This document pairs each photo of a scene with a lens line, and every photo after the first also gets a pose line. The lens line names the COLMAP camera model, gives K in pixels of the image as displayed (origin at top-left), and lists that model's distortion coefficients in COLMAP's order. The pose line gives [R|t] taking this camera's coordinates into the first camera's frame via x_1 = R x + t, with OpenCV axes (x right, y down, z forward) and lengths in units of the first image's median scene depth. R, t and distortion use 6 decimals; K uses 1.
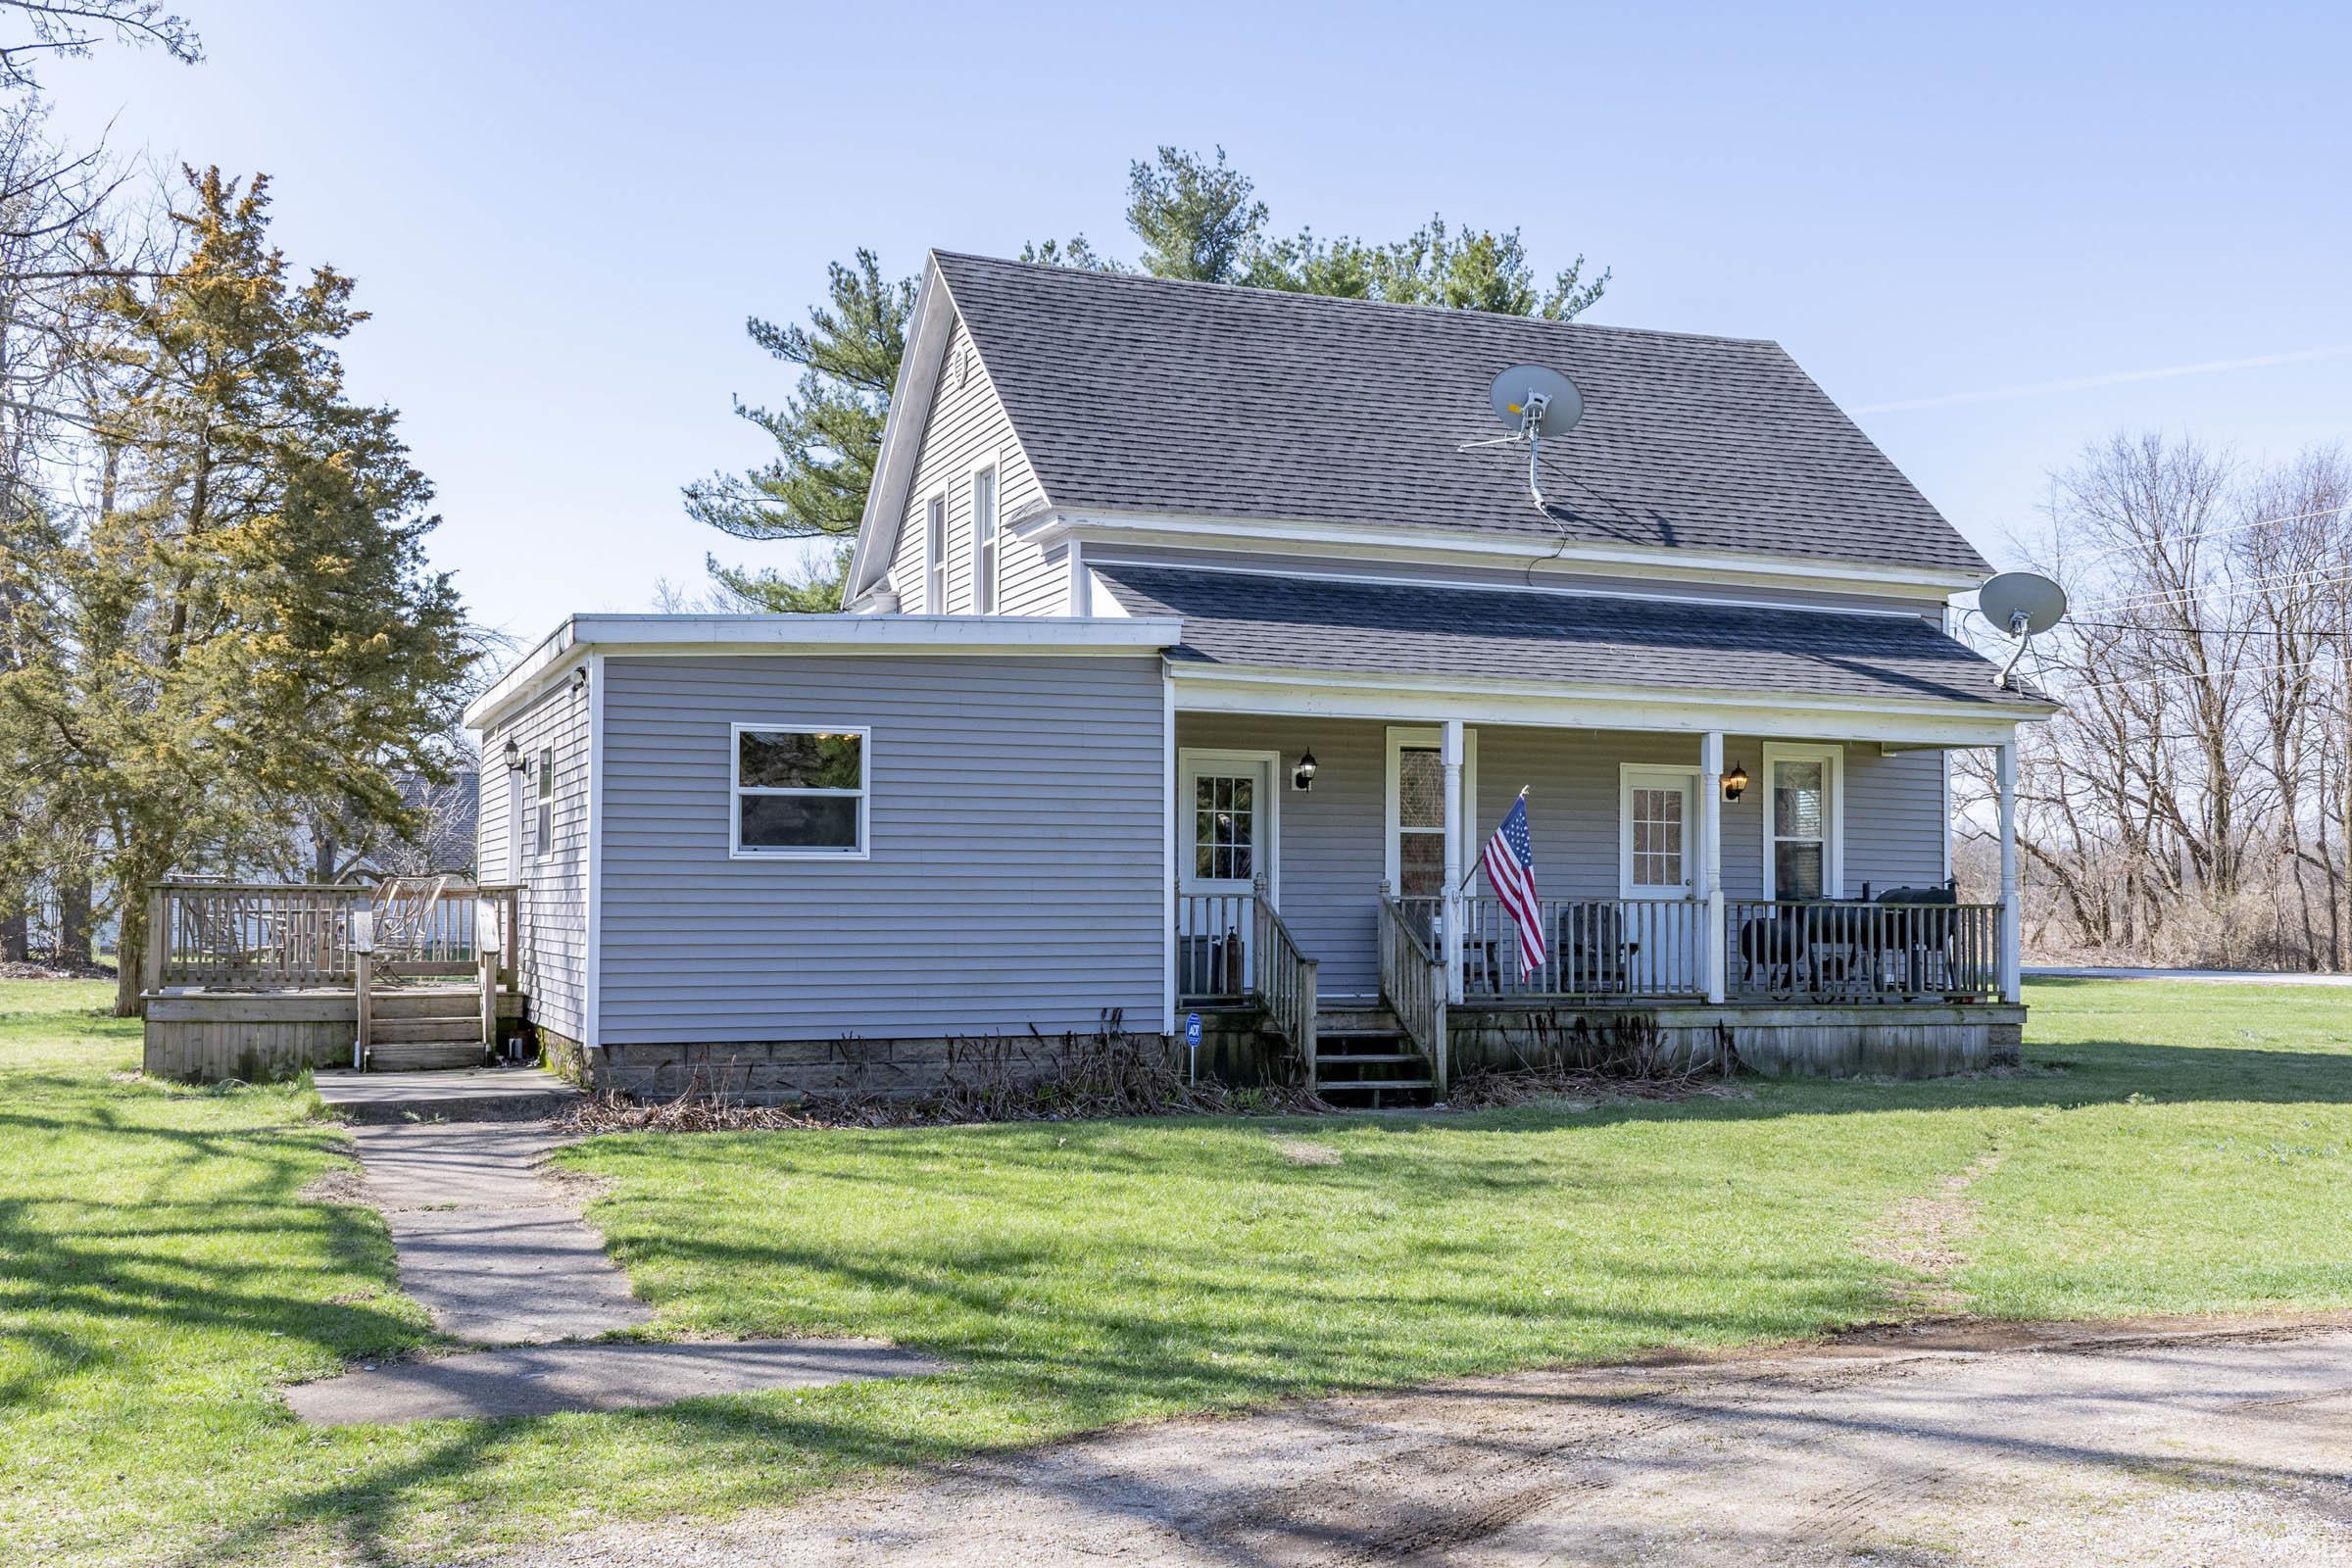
lens RADIAL K [[2409.6, 0, 1169.8], [0, 2409.6, 783.6], [0, 0, 1]] dist [-0.006748, 0.000000]
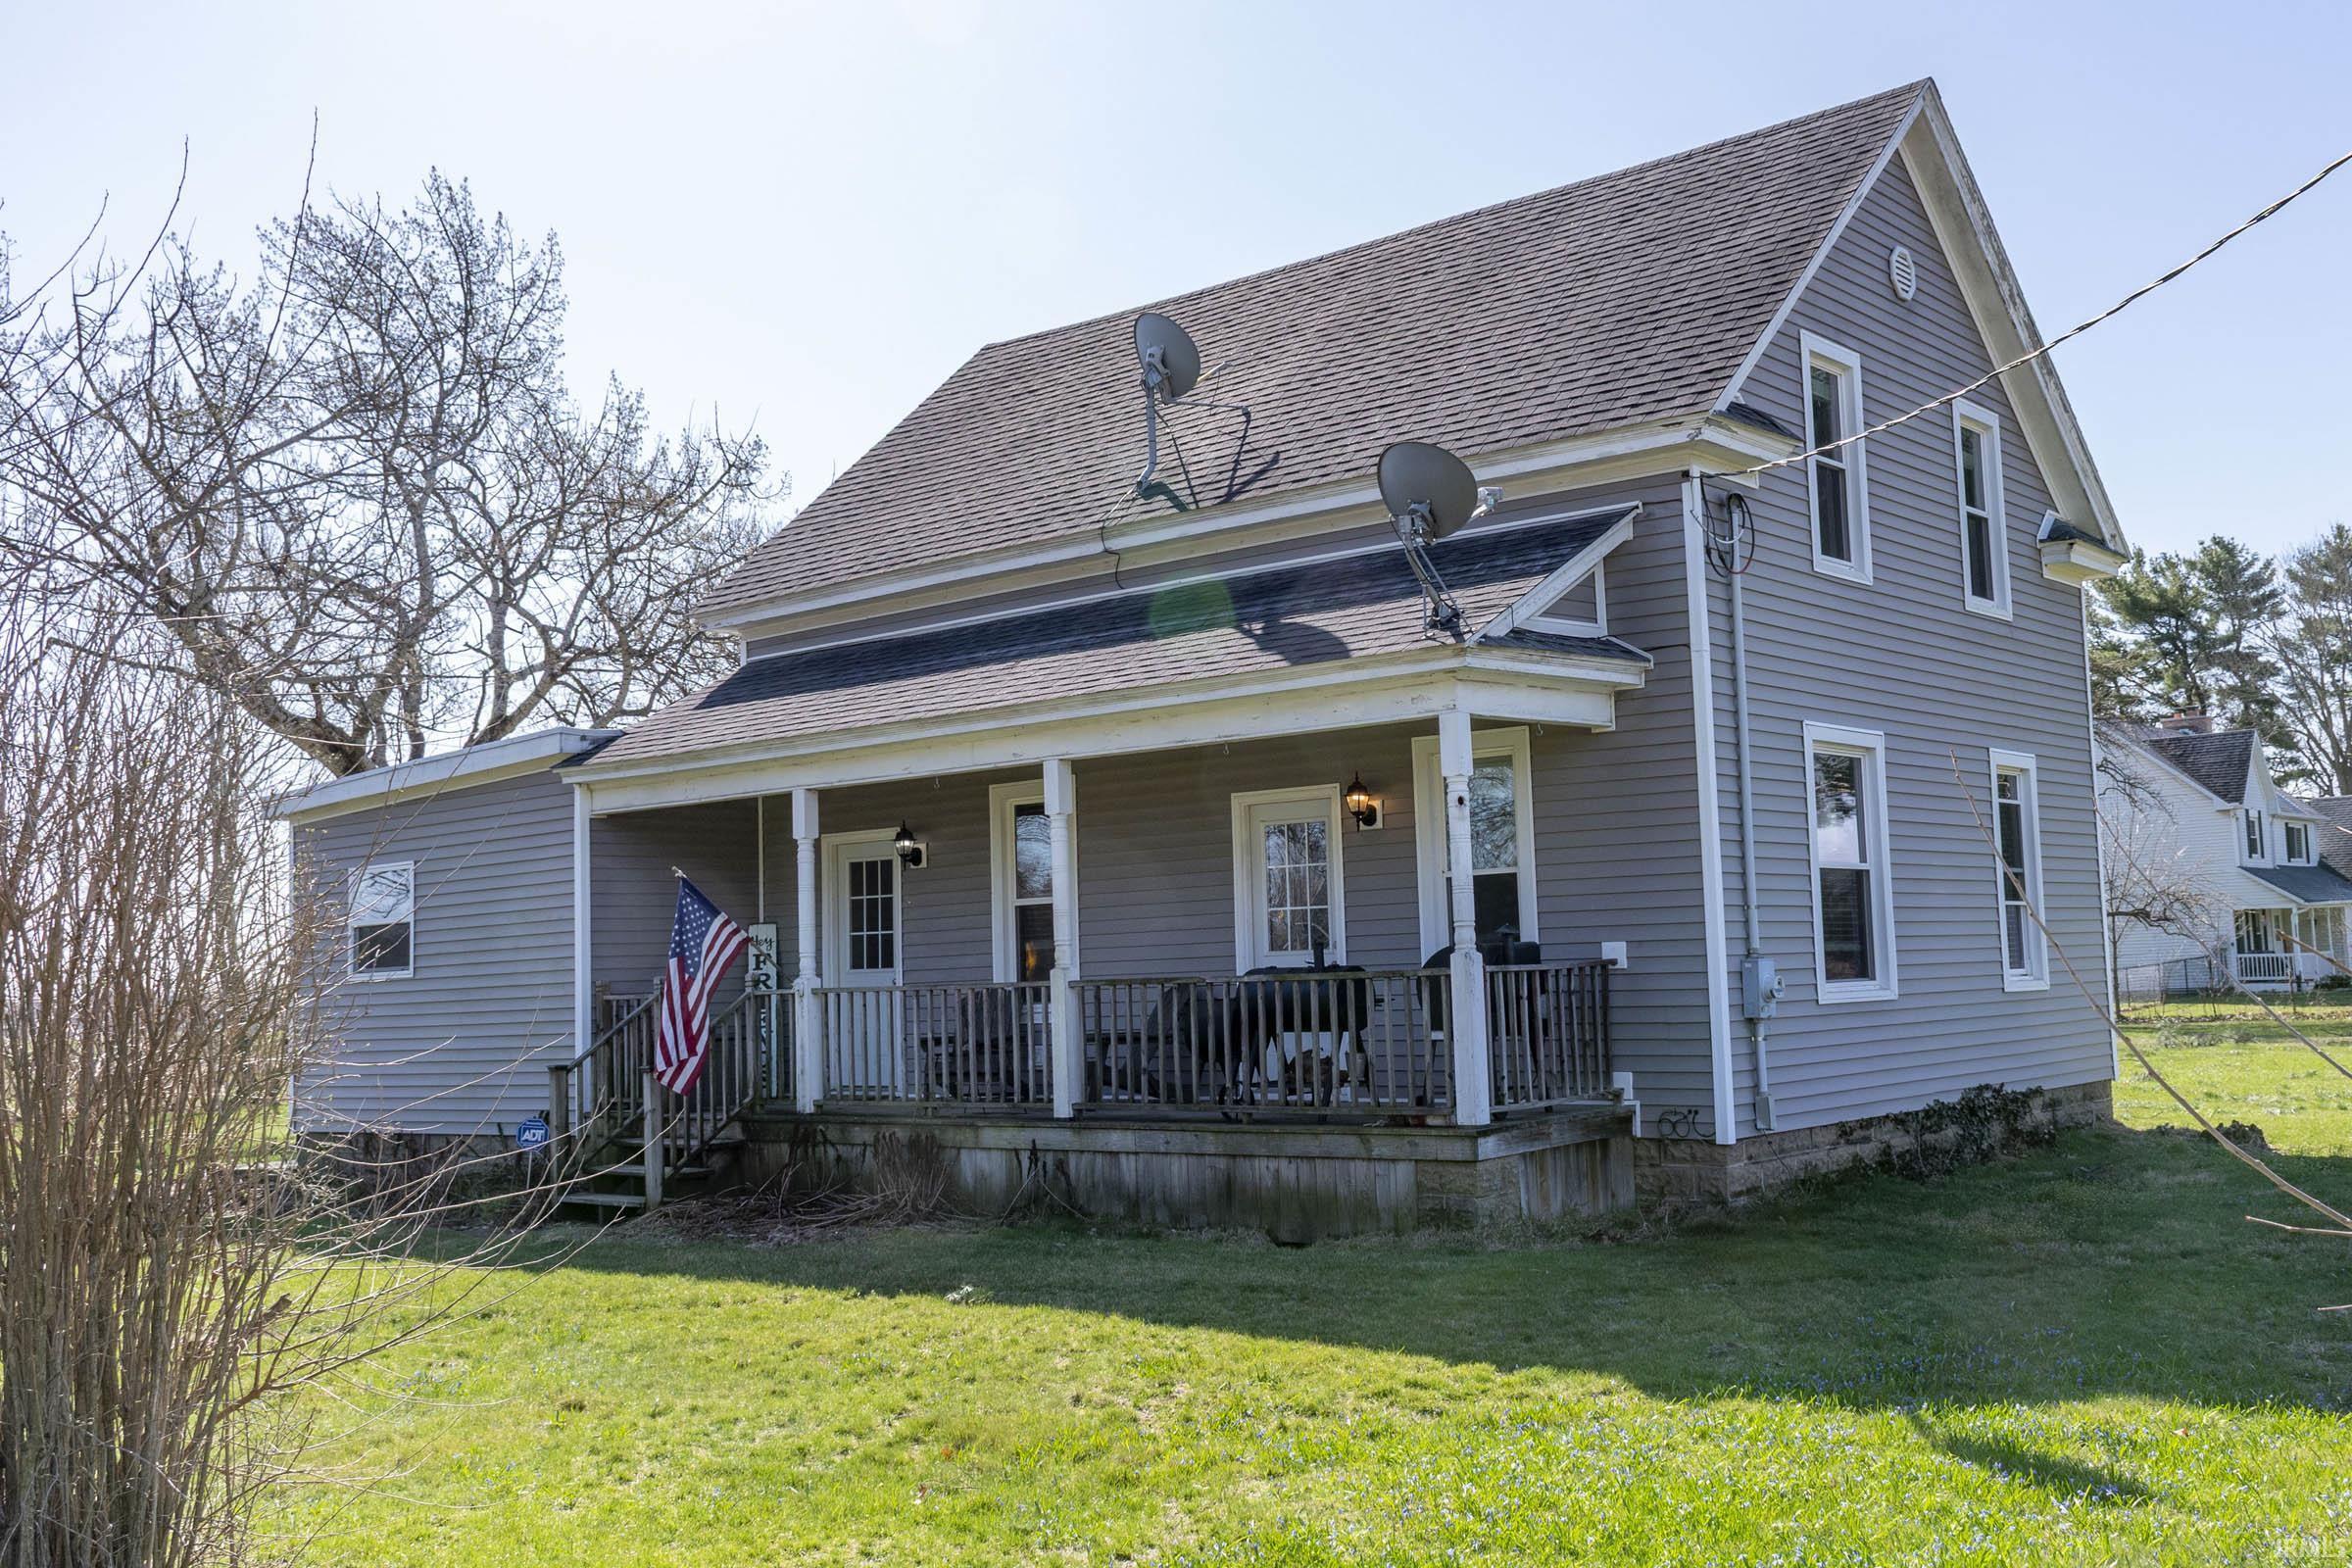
lens RADIAL K [[2352.5, 0, 1178.4], [0, 2352.5, 776.7], [0, 0, 1]] dist [-0.042747, 0.000000]
pose [[0.480103, -0.100100, -0.871482, 0.876201], [0.083741, 0.994161, -0.068058, 0.037000], [0.873206, -0.040304, 0.485682, 0.661902]]
